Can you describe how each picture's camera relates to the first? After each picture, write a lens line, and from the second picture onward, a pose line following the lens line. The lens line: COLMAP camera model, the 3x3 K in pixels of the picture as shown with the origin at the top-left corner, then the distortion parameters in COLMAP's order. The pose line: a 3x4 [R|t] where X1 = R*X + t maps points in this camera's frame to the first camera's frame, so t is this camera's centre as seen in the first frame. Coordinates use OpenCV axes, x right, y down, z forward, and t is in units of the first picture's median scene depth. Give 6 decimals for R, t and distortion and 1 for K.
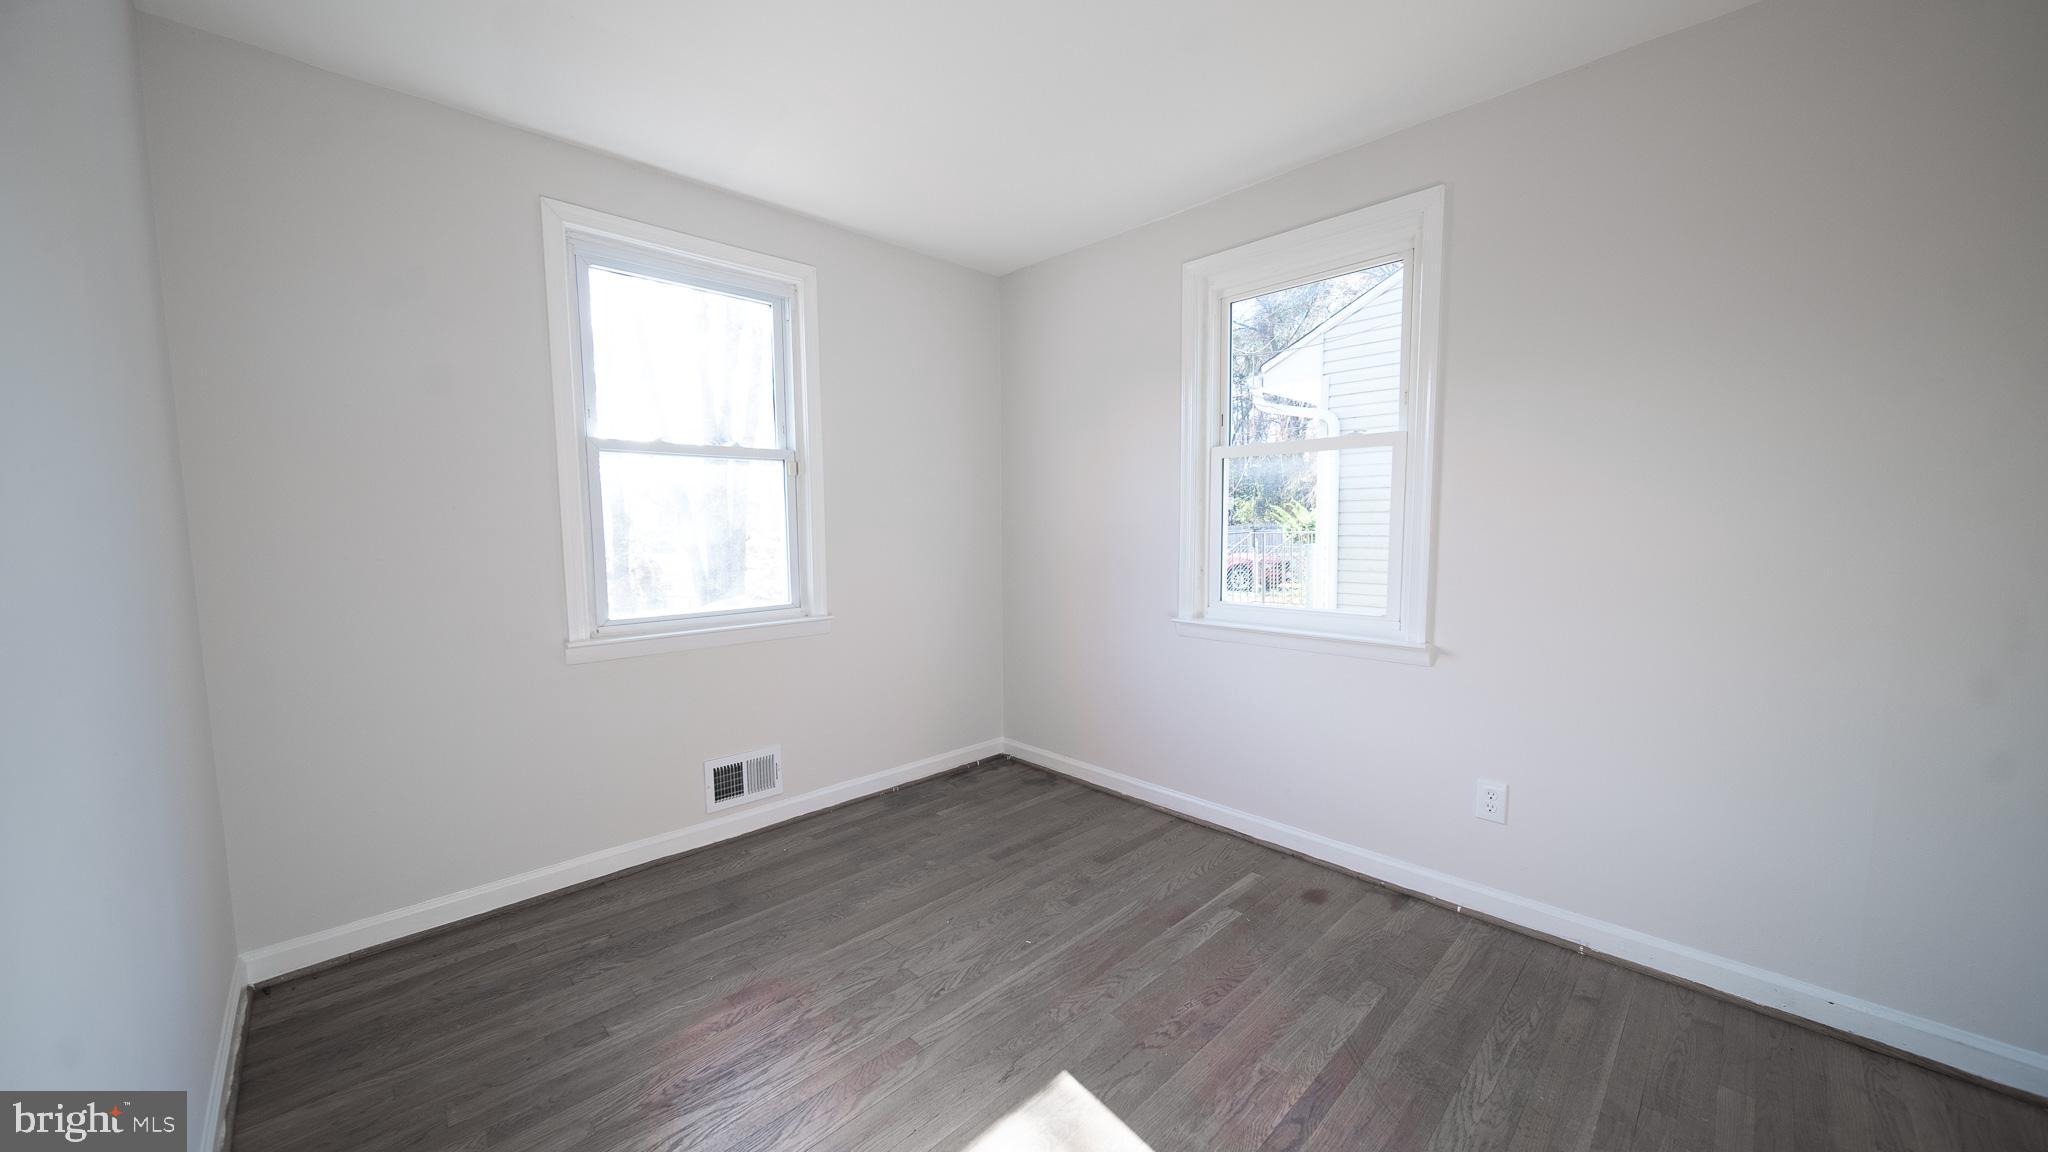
lens RADIAL K [[722.7, 0, 1024.1], [0, 722.7, 580.6], [0, 0, 1]] dist [-0.000155, 0.000185]
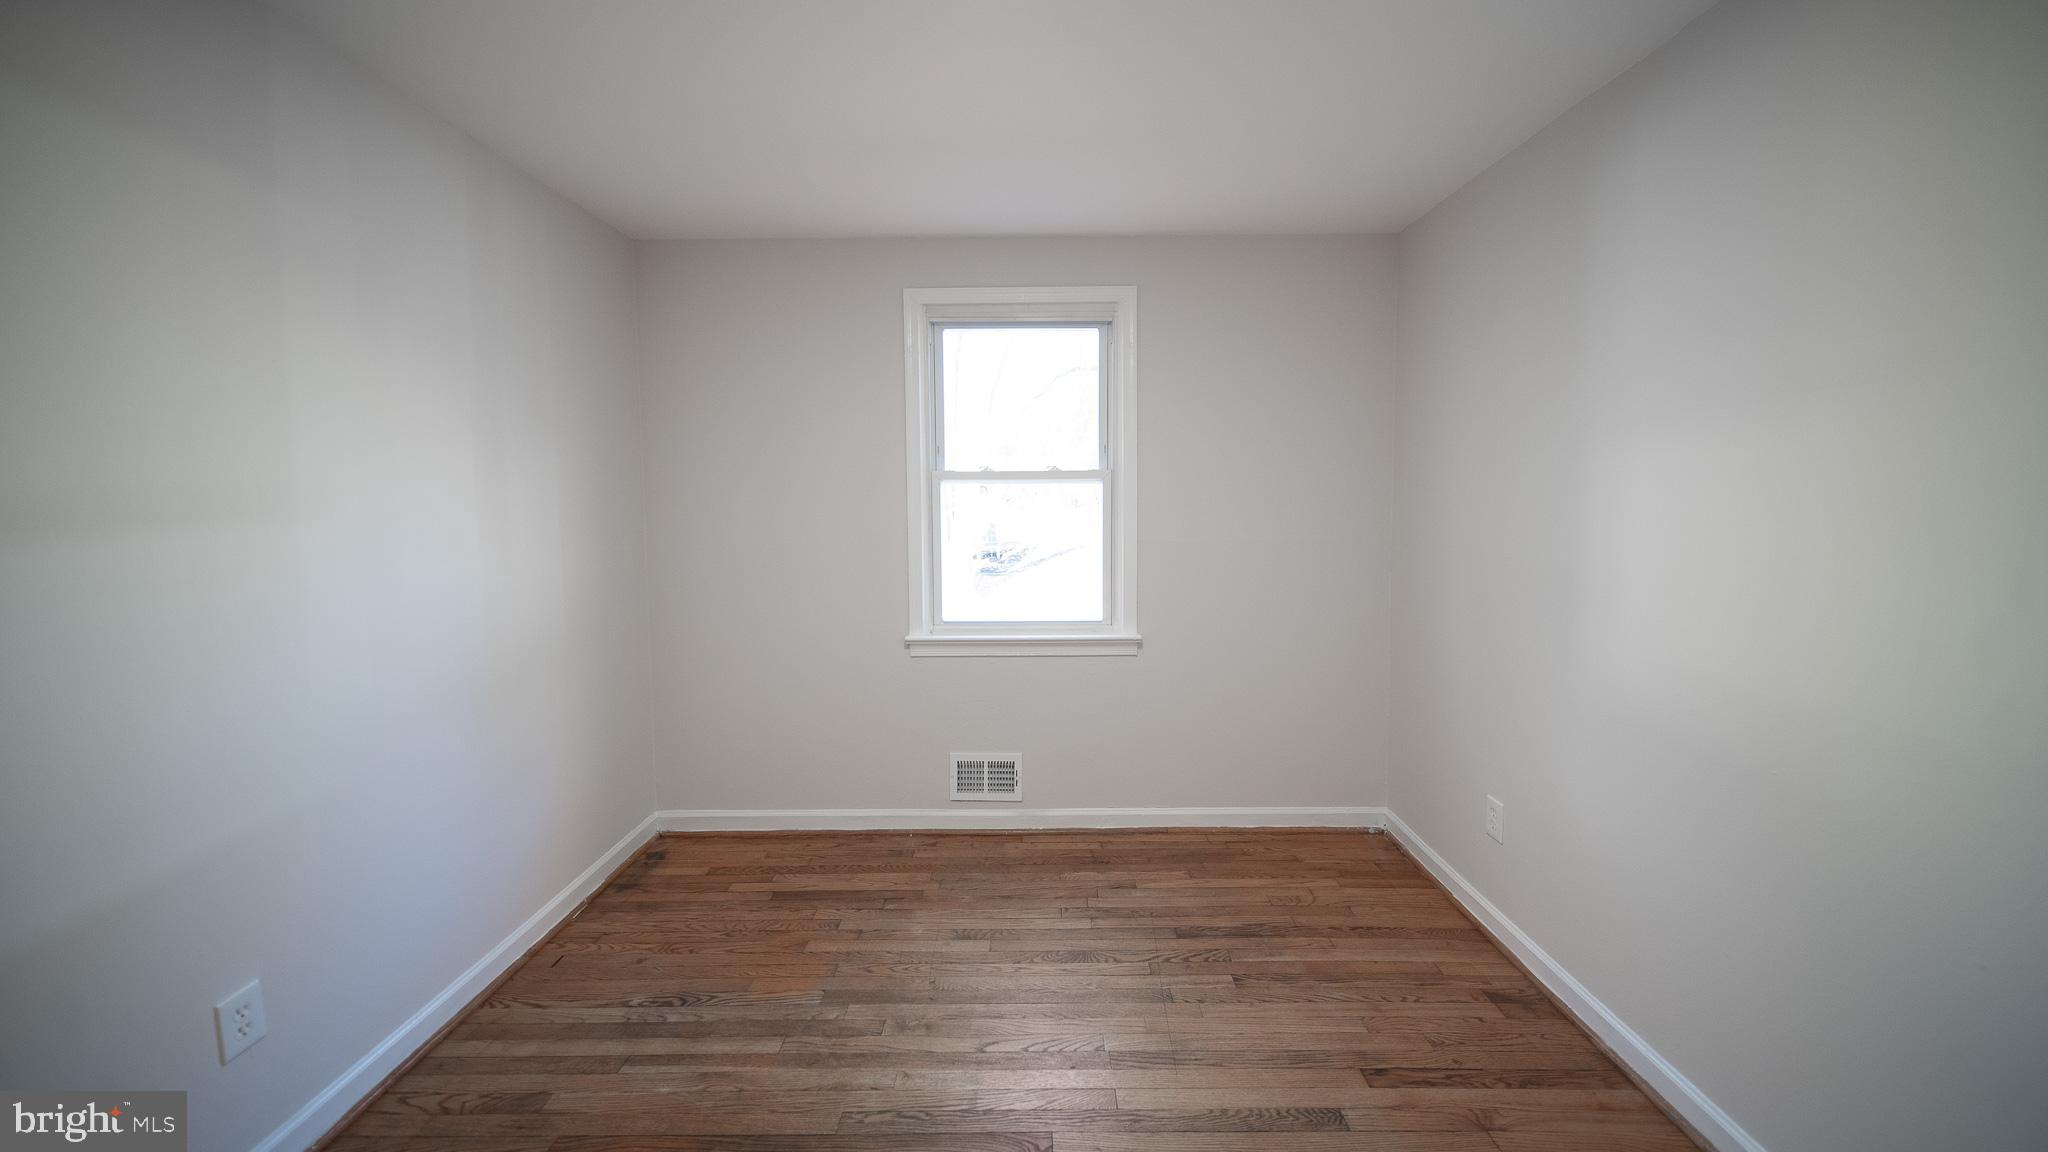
lens RADIAL K [[722.7, 0, 1035.1], [0, 722.7, 580.5], [0, 0, 1]] dist [-0.000155, 0.000185]
pose [[0.700177, 0.061844, -0.711286, 0.391104], [-0.056556, 0.997915, 0.031093, -0.058065], [0.711726, 0.018457, 0.702215, 0.248739]]
